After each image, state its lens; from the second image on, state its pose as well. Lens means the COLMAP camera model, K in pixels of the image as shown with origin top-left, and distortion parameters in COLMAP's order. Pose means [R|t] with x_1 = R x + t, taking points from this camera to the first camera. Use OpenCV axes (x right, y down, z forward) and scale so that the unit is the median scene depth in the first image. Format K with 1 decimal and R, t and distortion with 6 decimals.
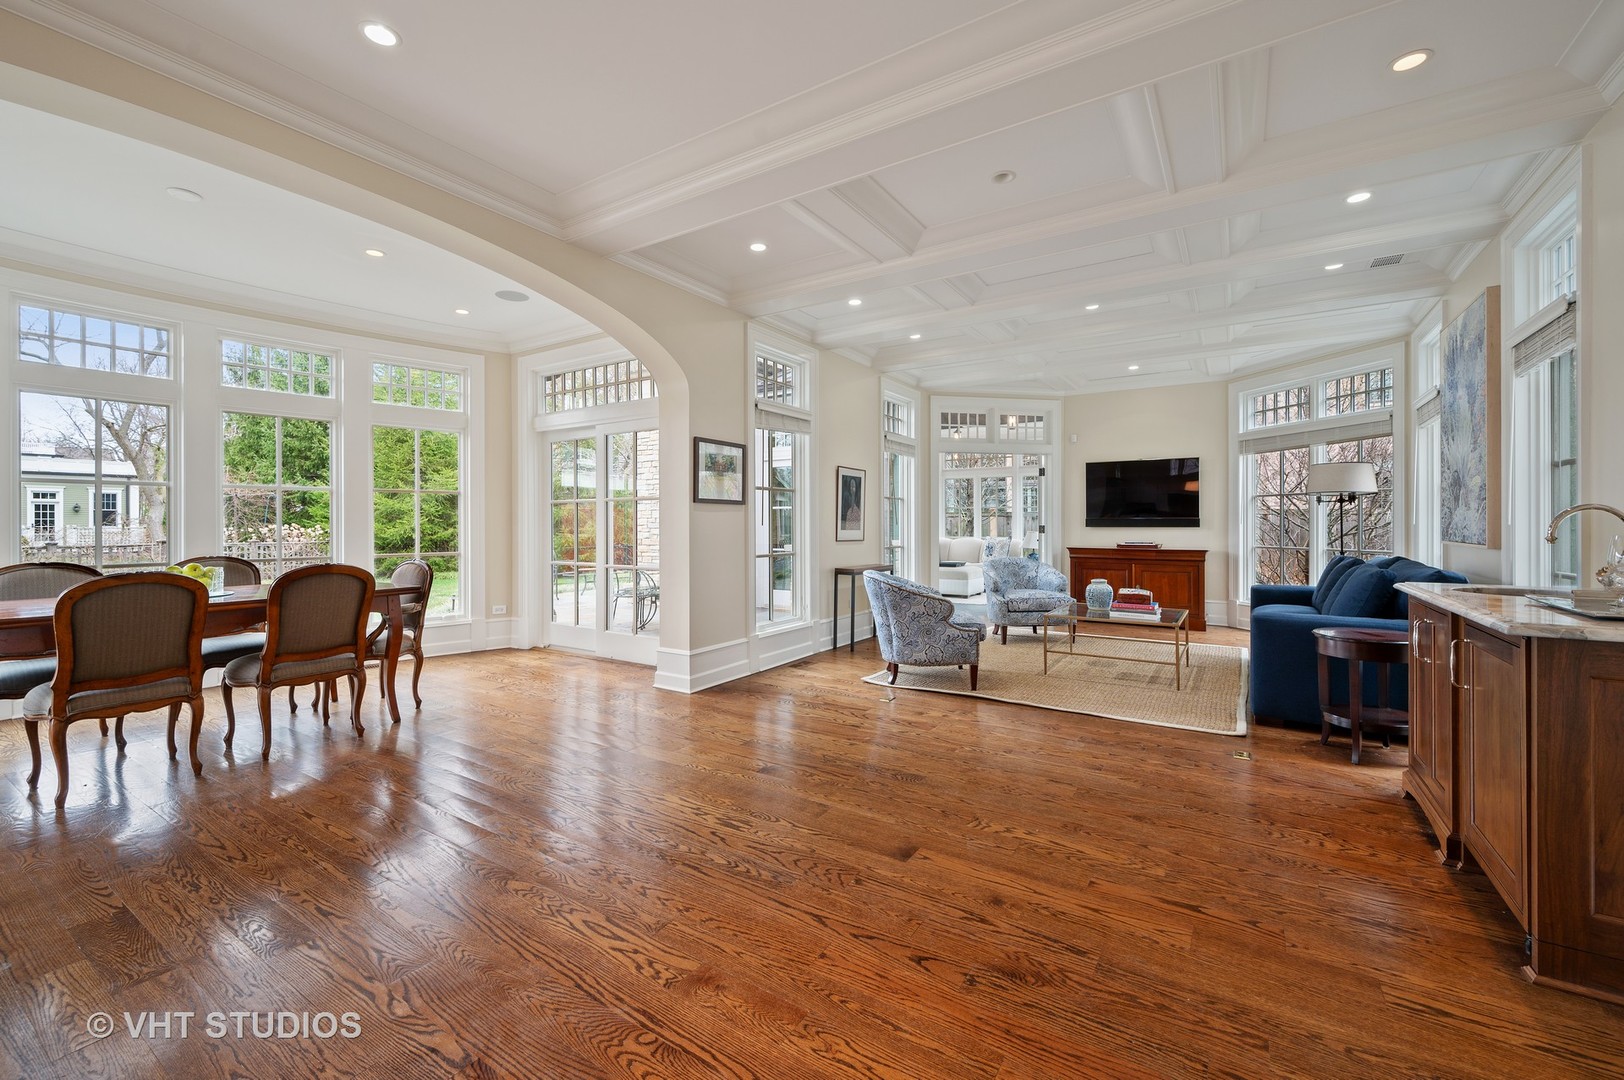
lens RADIAL K [[667.5, 0, 819.7], [0, 667.5, 527.8], [0, 0, 1]] dist [-0.004487, 0.000283]
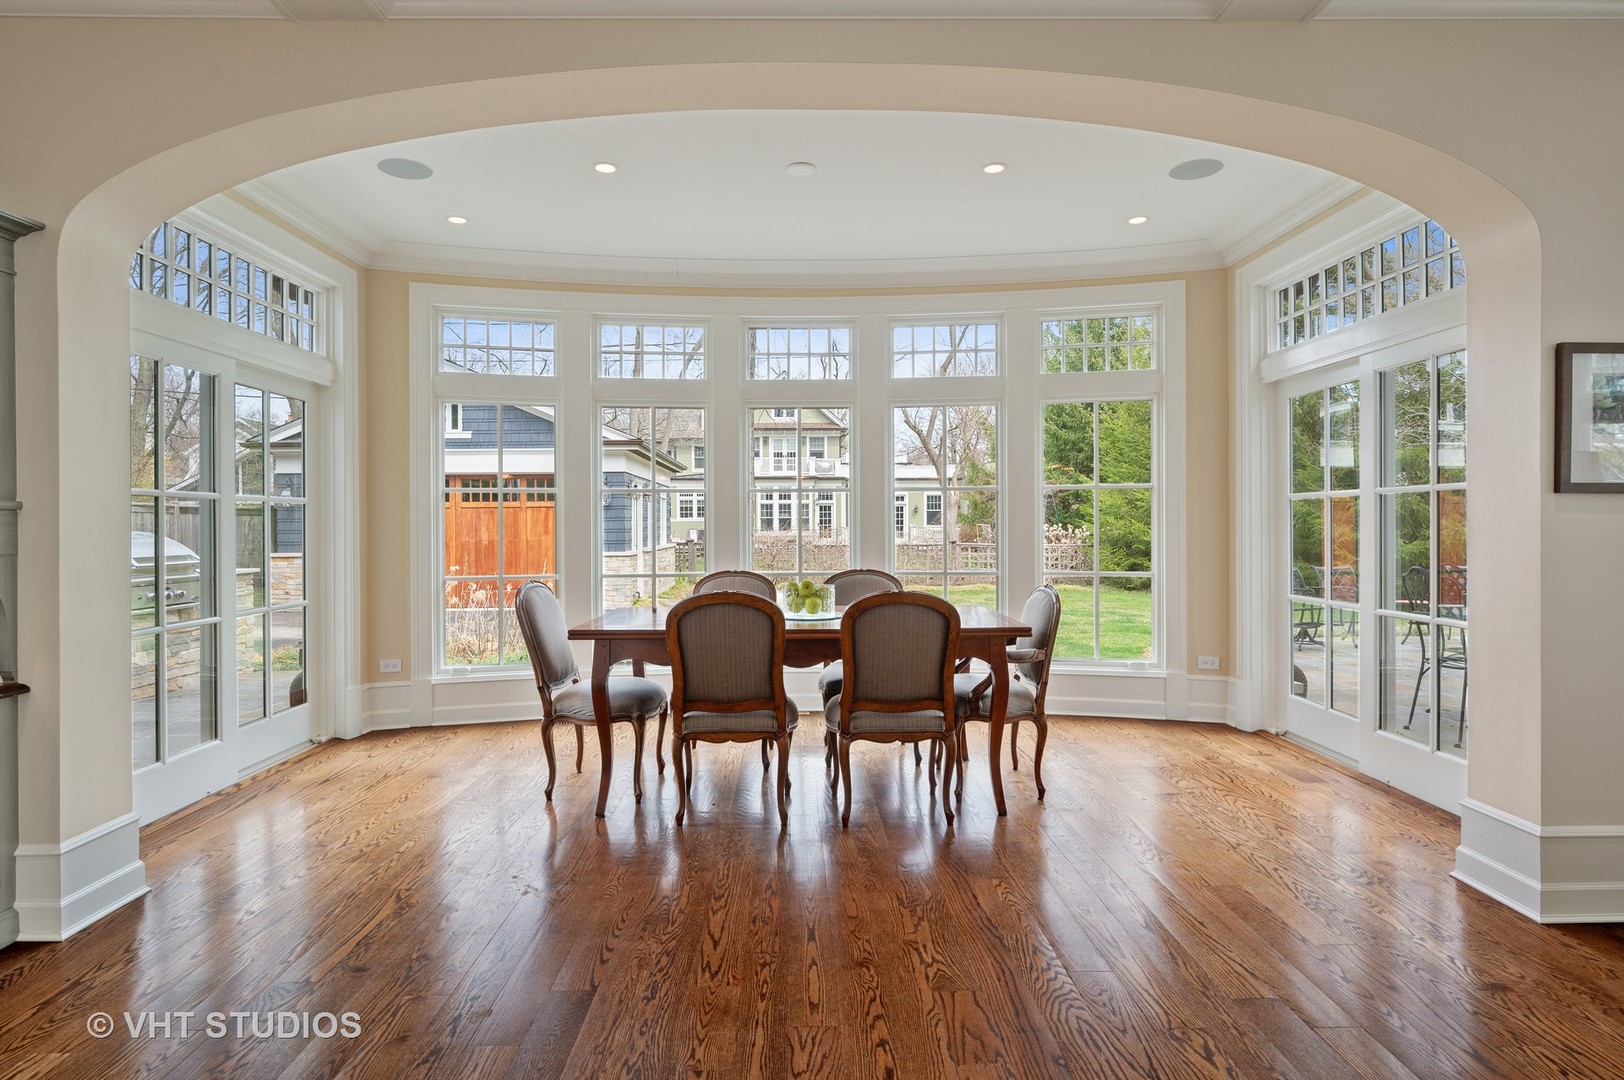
lens RADIAL K [[869.2, 0, 807.1], [0, 869.2, 526.5], [0, 0, 1]] dist [0.002660, -0.000247]
pose [[0.548454, 0.003499, -0.836173, 0.024889], [-0.003629, 0.999992, 0.001805, -0.016448], [0.836173, 0.002044, 0.548462, 0.293652]]
